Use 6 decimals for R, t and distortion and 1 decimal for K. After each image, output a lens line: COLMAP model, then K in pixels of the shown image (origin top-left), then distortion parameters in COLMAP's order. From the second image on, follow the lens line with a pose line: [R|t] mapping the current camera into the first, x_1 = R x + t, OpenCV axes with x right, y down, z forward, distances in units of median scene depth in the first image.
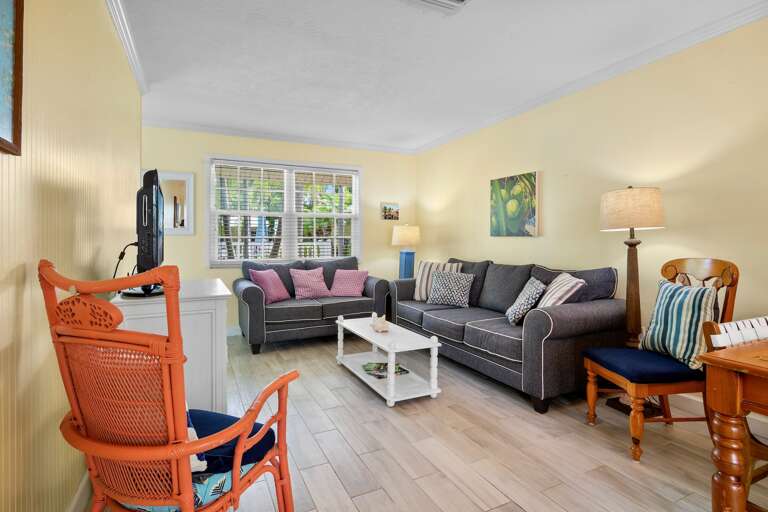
lens RADIAL K [[374.5, 0, 380.2], [0, 374.5, 248.8], [0, 0, 1]] dist [-0.000224, 0.000981]
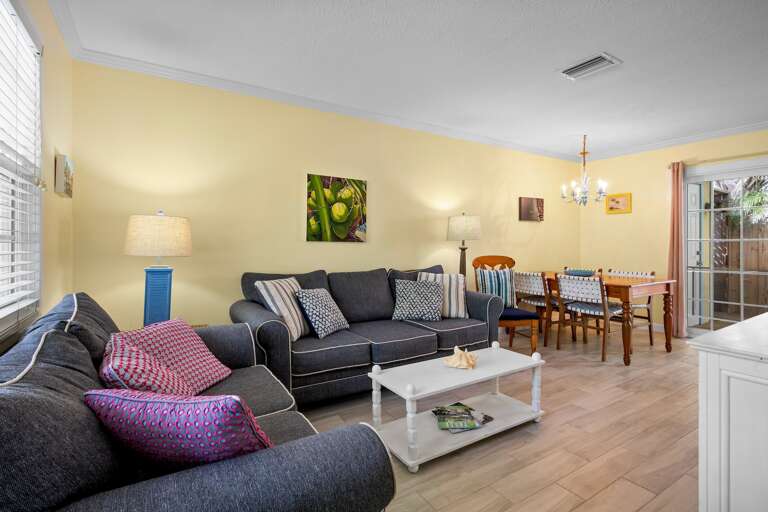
lens RADIAL K [[374.5, 0, 382.3], [0, 374.5, 243.0], [0, 0, 1]] dist [-0.000224, 0.000981]
pose [[-0.099158, -0.021287, 0.994844, -0.613201], [0.006629, 0.999735, 0.022052, -0.051879], [-0.995050, 0.008781, -0.098990, 1.014849]]
